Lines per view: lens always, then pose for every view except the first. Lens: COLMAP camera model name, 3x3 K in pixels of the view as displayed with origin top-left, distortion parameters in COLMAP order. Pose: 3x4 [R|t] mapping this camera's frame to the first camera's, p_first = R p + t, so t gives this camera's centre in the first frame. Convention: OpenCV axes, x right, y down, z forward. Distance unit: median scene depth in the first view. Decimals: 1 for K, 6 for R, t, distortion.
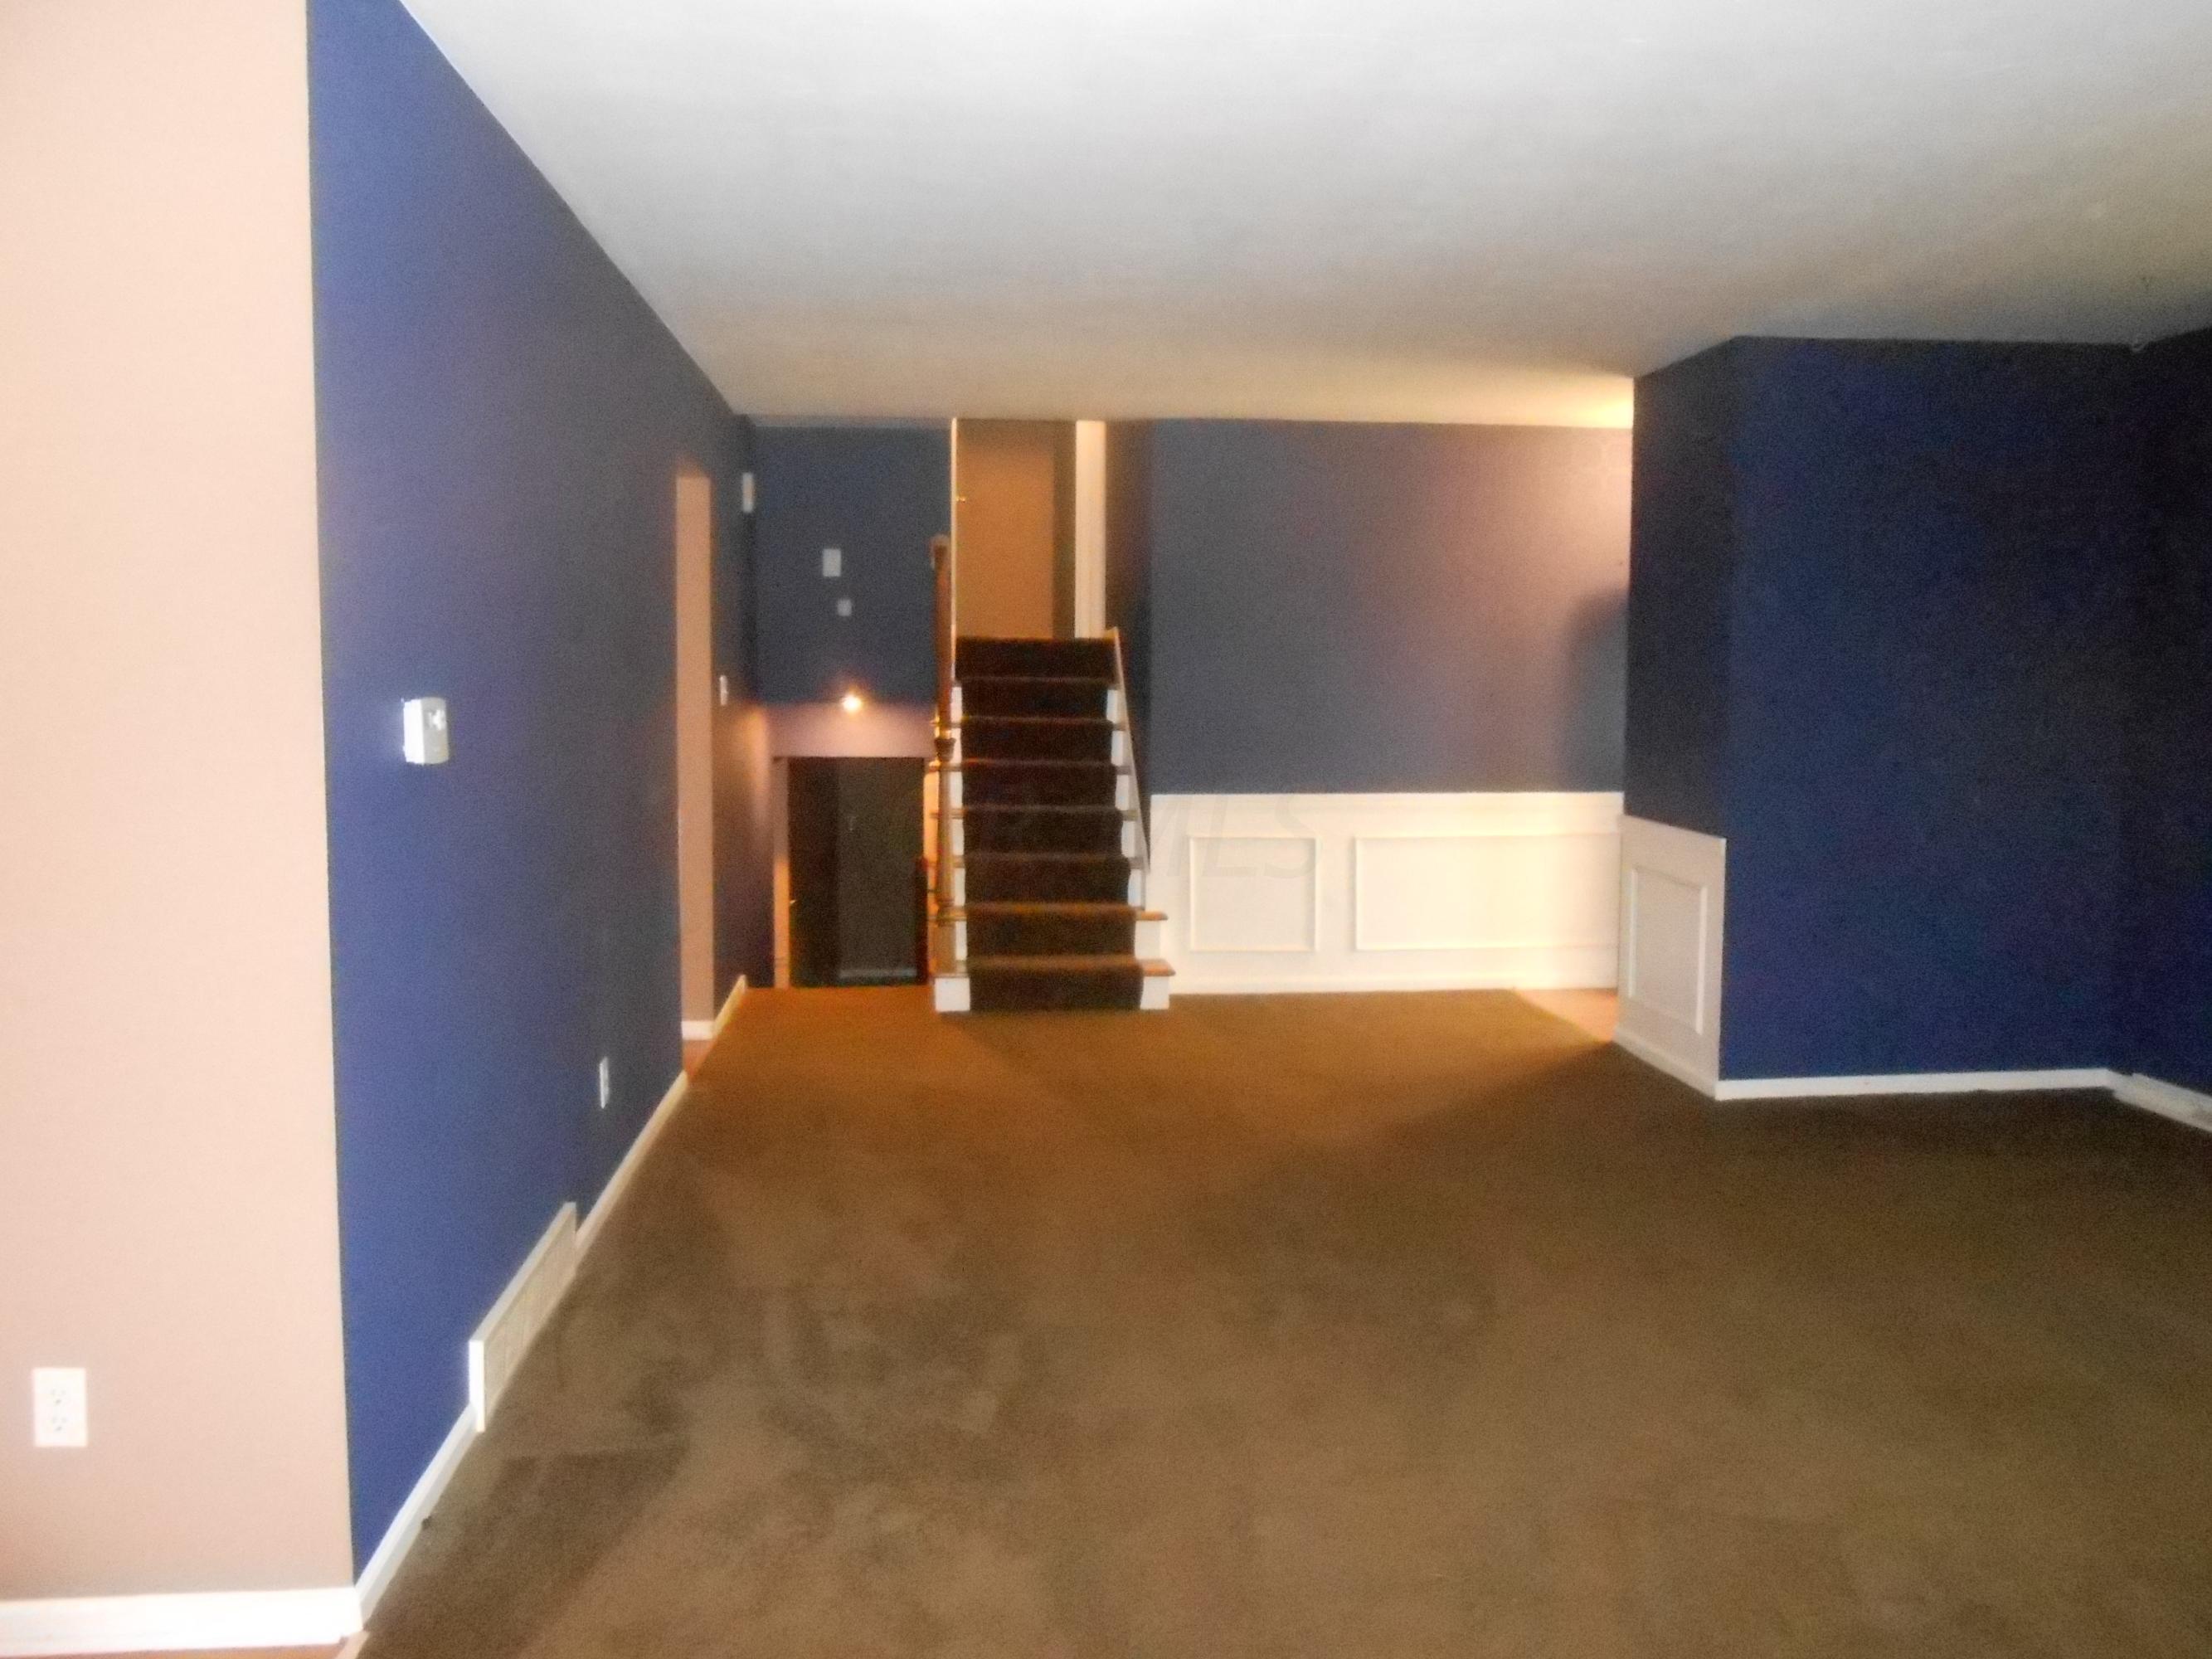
lens RADIAL K [[1673.0, 0, 1106.0], [0, 1673.0, 829.5], [0, 0, 1]] dist [-0.055132, 0.044954]
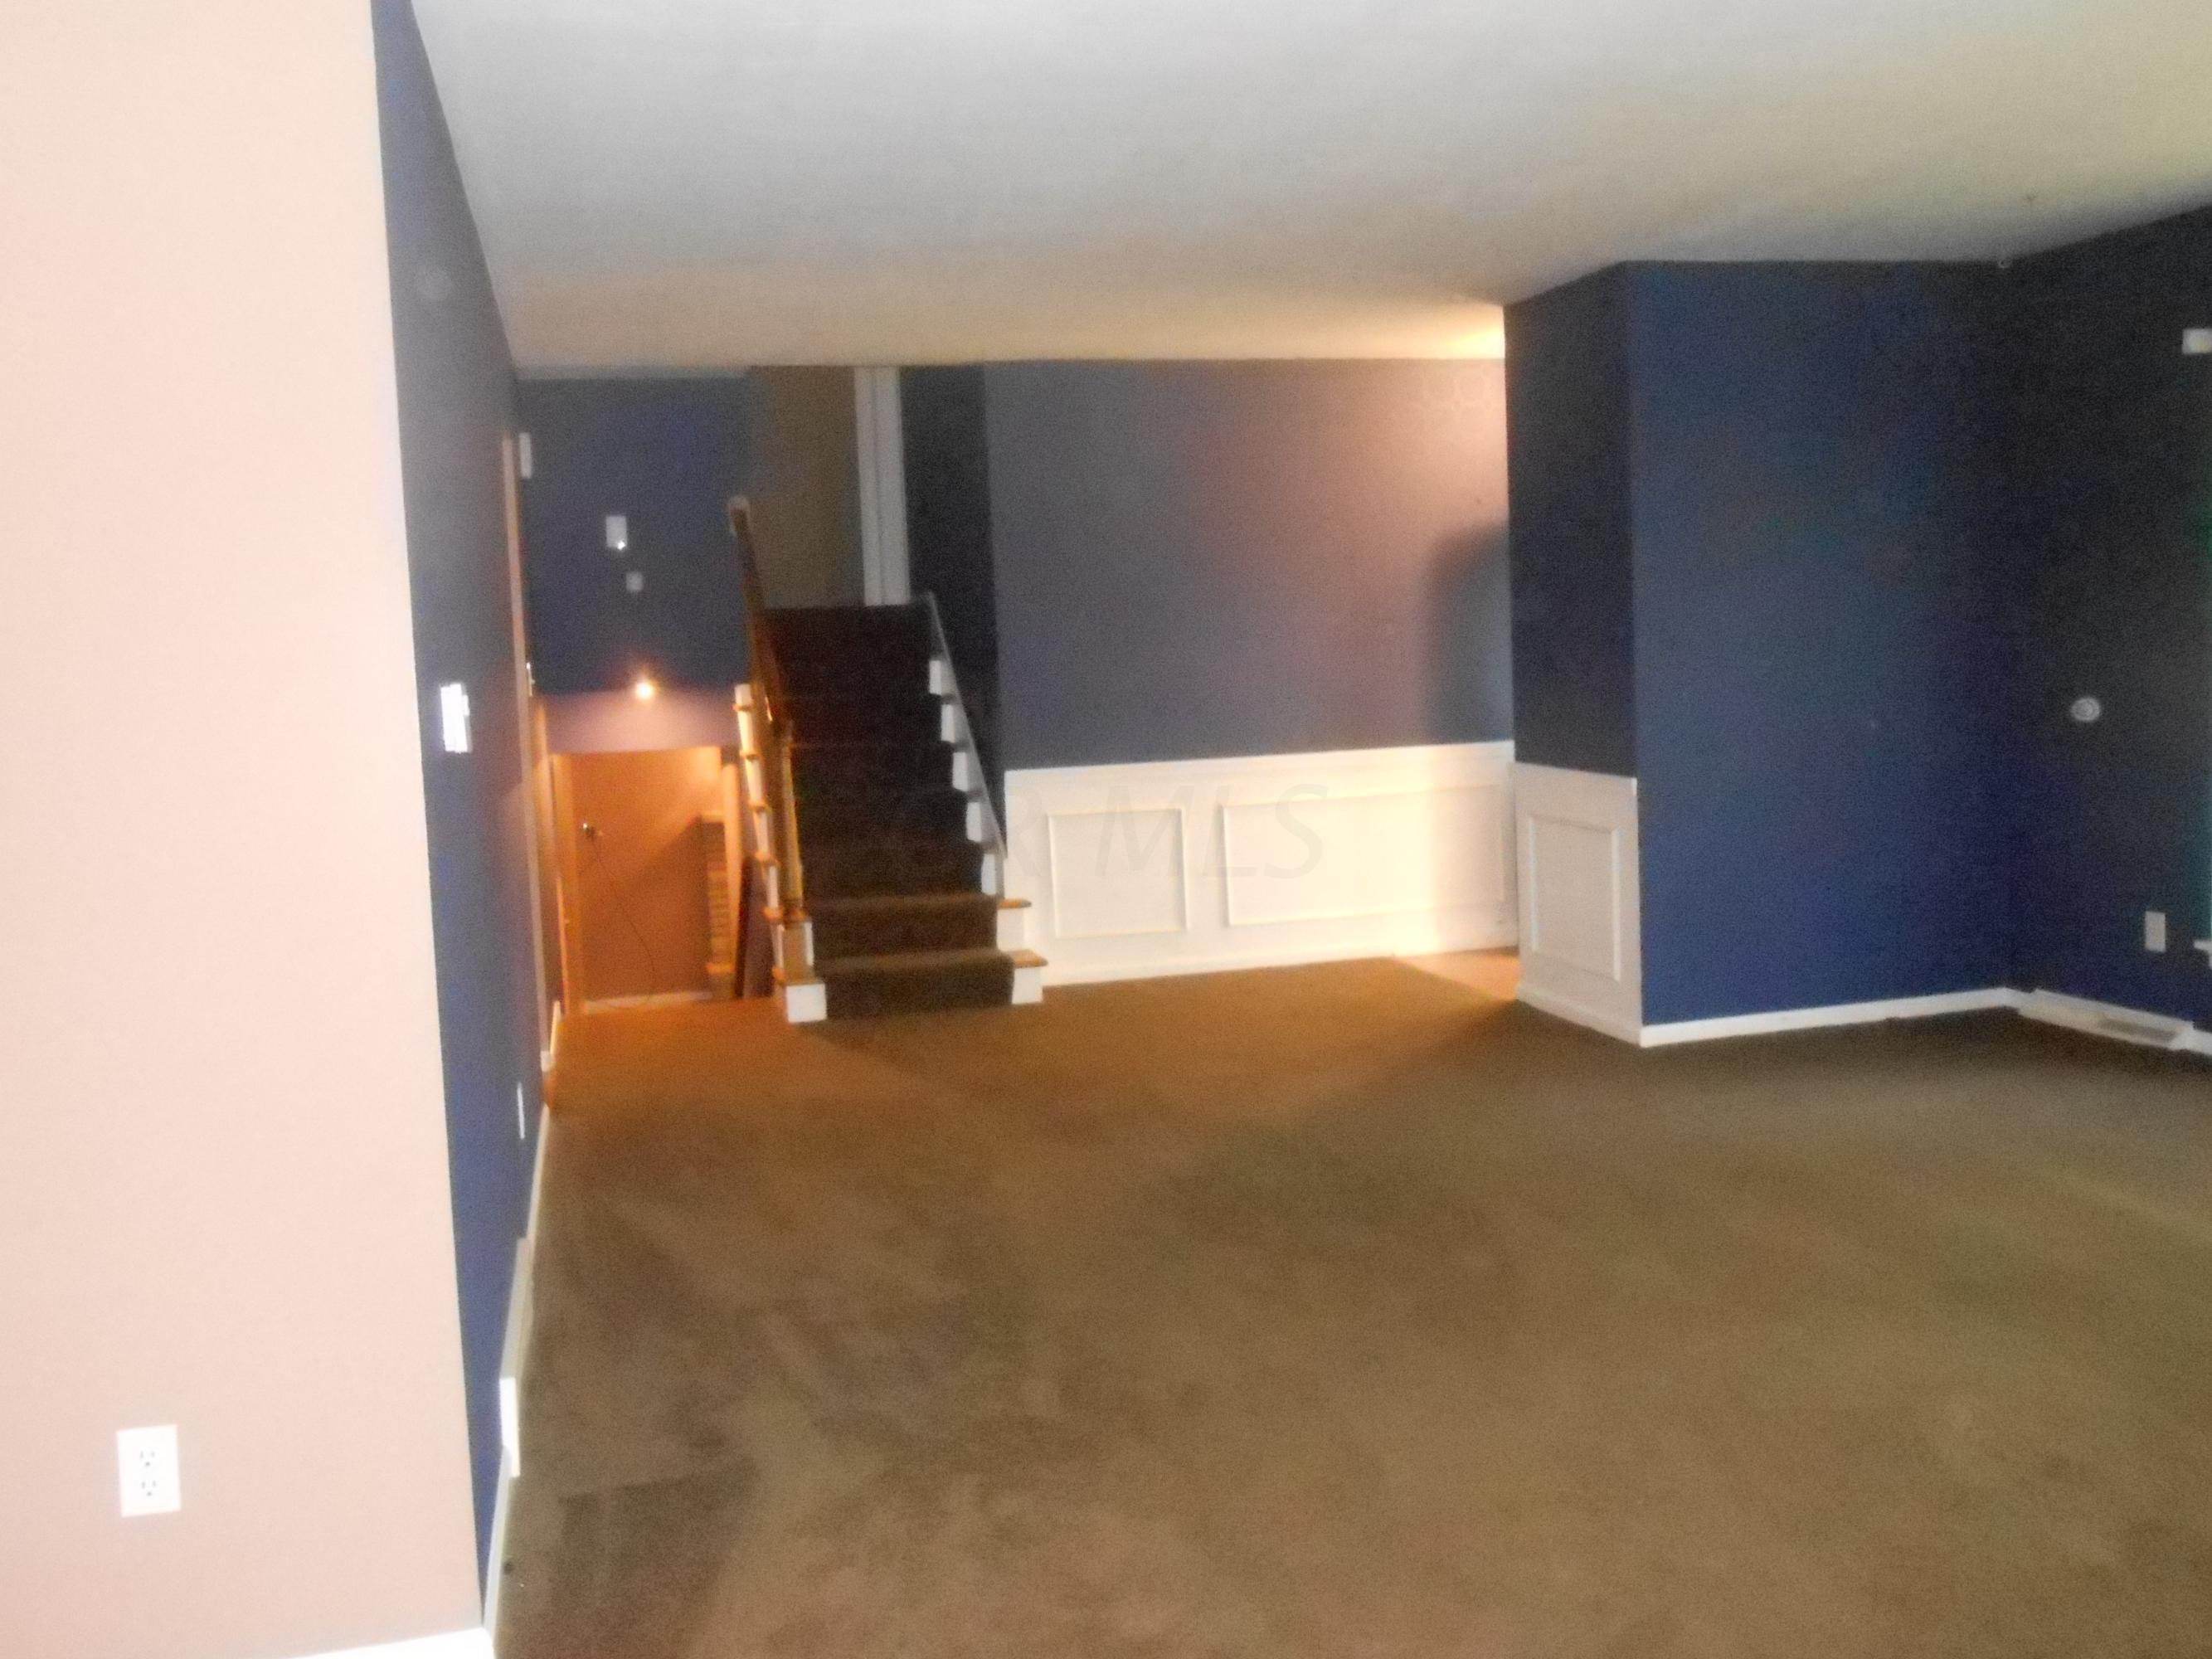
lens RADIAL K [[1904.4, 0, 1106.0], [0, 1904.4, 829.5], [0, 0, 1]] dist [-0.054519, 0.113963]
pose [[0.986759, -0.060566, 0.150459, -0.088402], [0.059901, 0.998164, 0.008954, 0.005731], [-0.150726, 0.000178, 0.988576, -0.046675]]
